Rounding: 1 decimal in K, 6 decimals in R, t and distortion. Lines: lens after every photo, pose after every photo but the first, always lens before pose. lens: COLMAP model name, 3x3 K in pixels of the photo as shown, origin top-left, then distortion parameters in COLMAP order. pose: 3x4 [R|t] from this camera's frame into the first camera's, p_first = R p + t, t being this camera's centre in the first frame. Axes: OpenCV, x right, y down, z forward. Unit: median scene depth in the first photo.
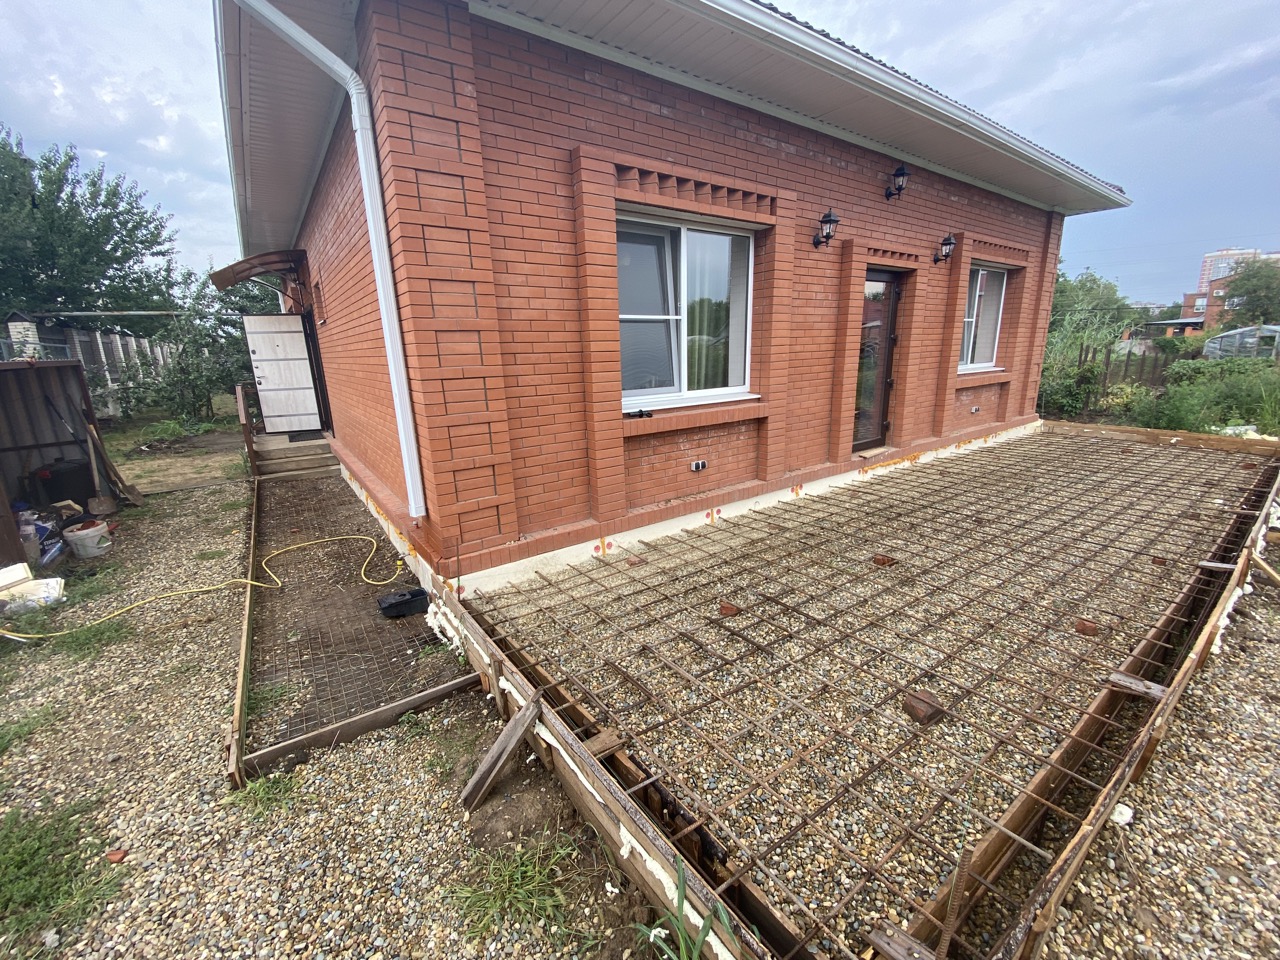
lens RADIAL K [[522.8, 0, 639.7], [0, 522.8, 497.4], [0, 0, 1]] dist [0.001831, -0.011835]
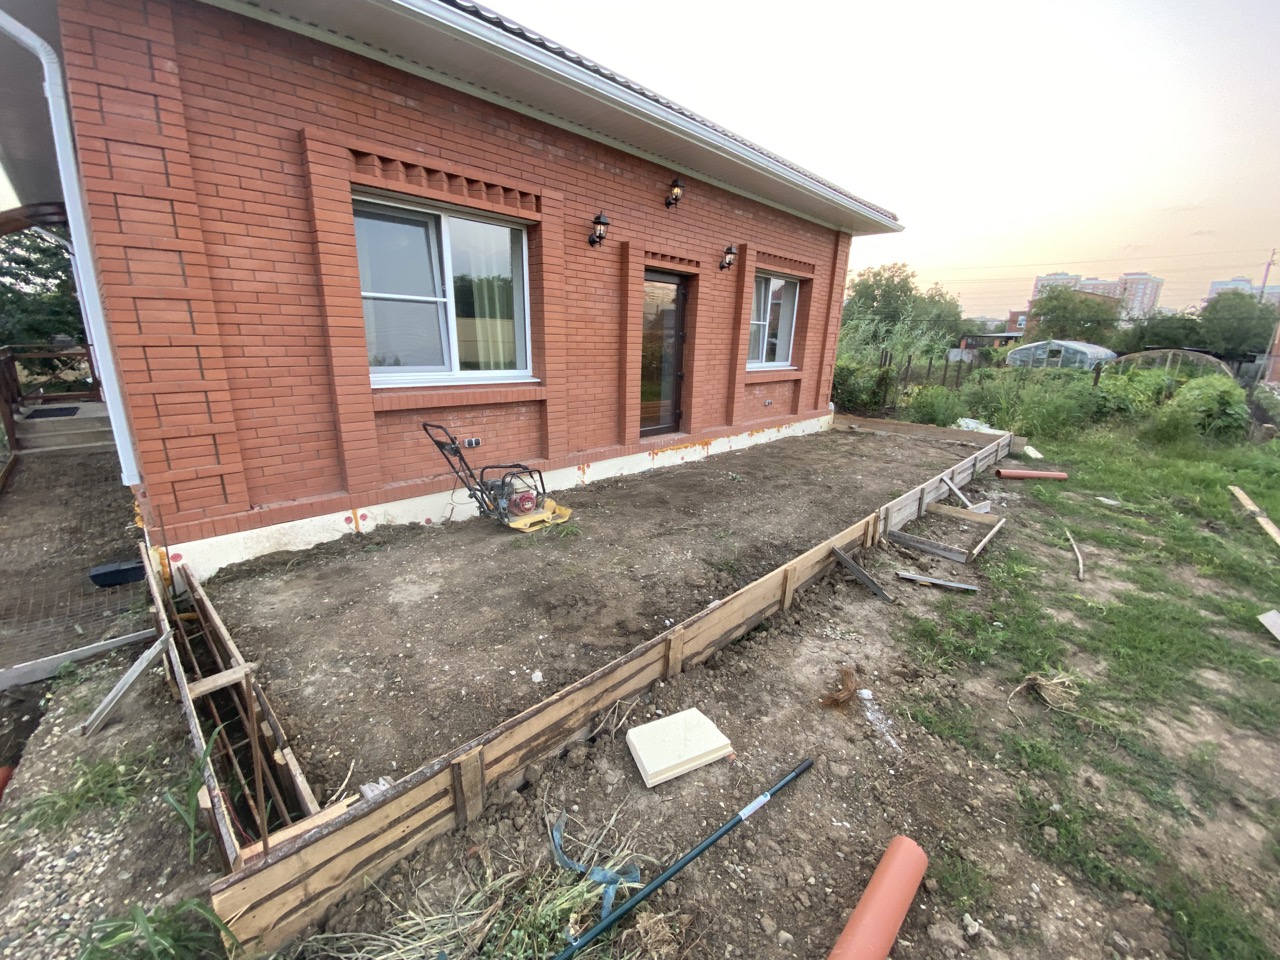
lens RADIAL K [[522.8, 0, 638.5], [0, 522.8, 490.5], [0, 0, 1]] dist [0.001831, -0.011835]
pose [[0.983052, 0.005896, 0.183232, 0.251835], [-0.007836, 0.999921, 0.009864, 0.022315], [-0.183159, -0.011133, 0.983020, -0.101604]]
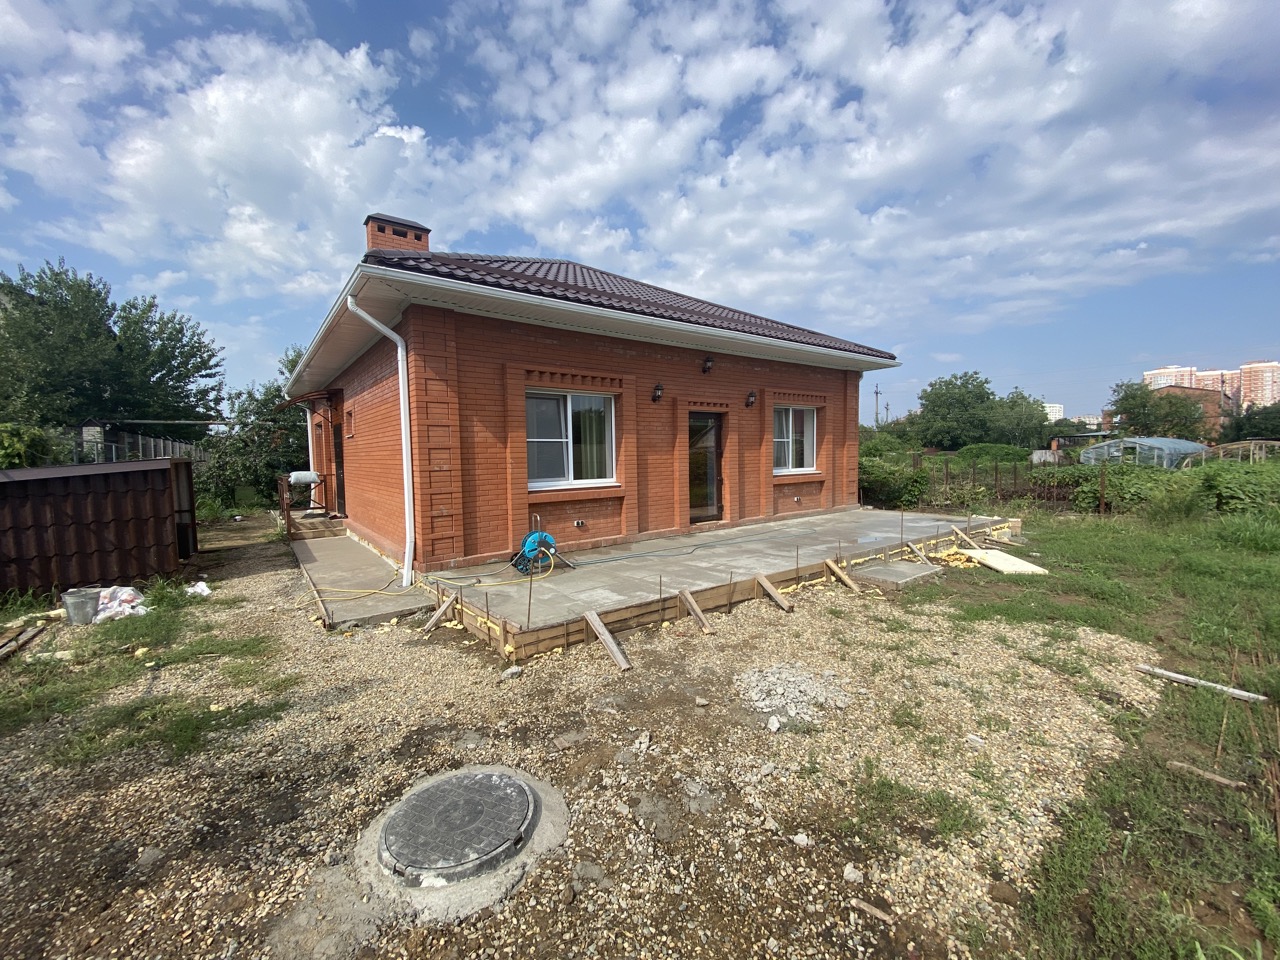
lens RADIAL K [[522.8, 0, 646.5], [0, 522.8, 490.2], [0, 0, 1]] dist [0.001831, -0.011835]
pose [[0.999109, 0.009391, 0.041156, 0.259225], [-0.000724, 0.978611, -0.205720, 0.179667], [-0.042207, 0.205506, 0.977745, -0.684849]]
